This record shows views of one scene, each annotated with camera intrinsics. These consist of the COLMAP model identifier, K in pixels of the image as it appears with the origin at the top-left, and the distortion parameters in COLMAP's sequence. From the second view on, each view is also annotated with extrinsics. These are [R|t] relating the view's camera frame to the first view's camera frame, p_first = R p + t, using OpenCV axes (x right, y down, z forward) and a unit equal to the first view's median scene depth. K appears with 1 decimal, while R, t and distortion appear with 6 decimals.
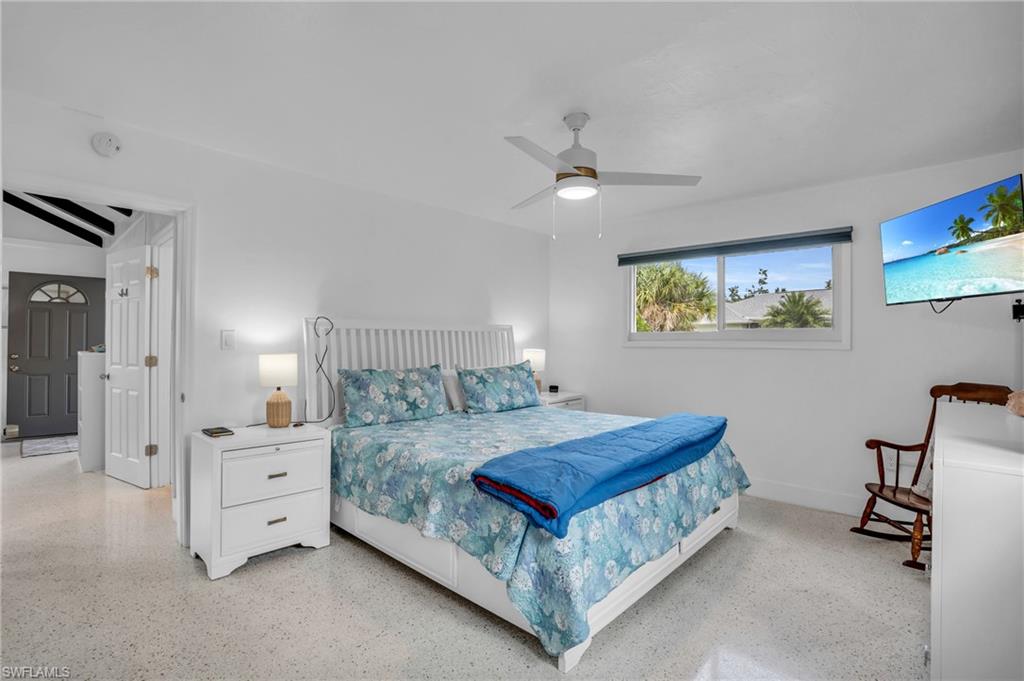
lens RADIAL K [[475.9, 0, 514.3], [0, 475.9, 340.4], [0, 0, 1]] dist [-0.033508, 0.000964]
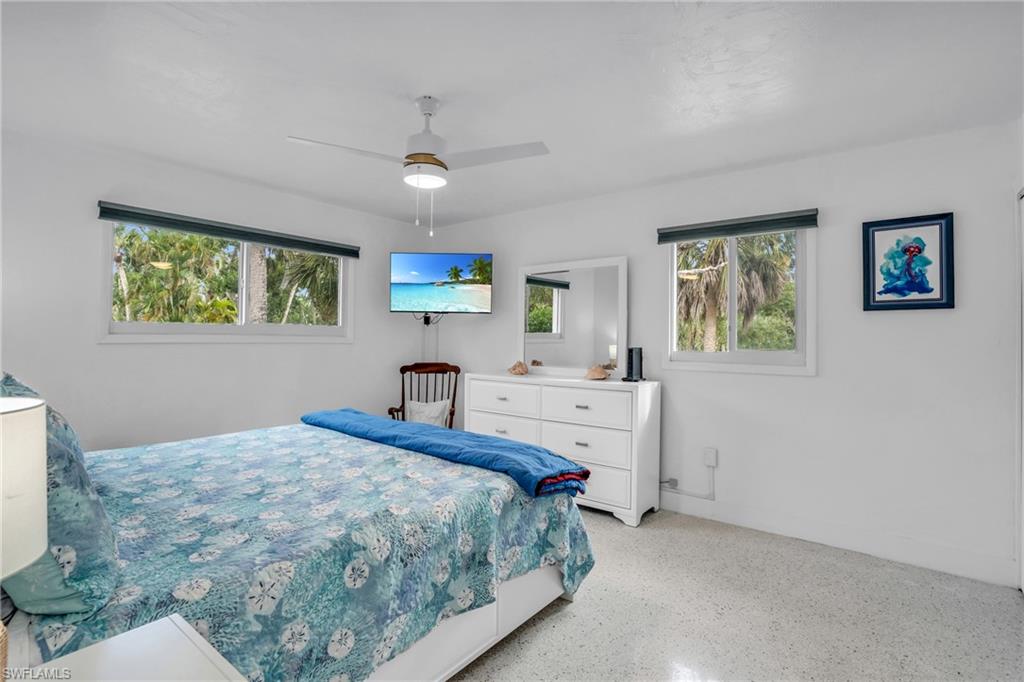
lens RADIAL K [[457.3, 0, 512.0], [0, 457.3, 341.0], [0, 0, 1]] dist [-0.033072, 0.000158]
pose [[-0.053392, -0.006101, 0.998555, -0.725383], [-0.016511, 0.999850, 0.005226, -0.000977], [-0.998437, -0.016208, -0.053485, 0.813320]]
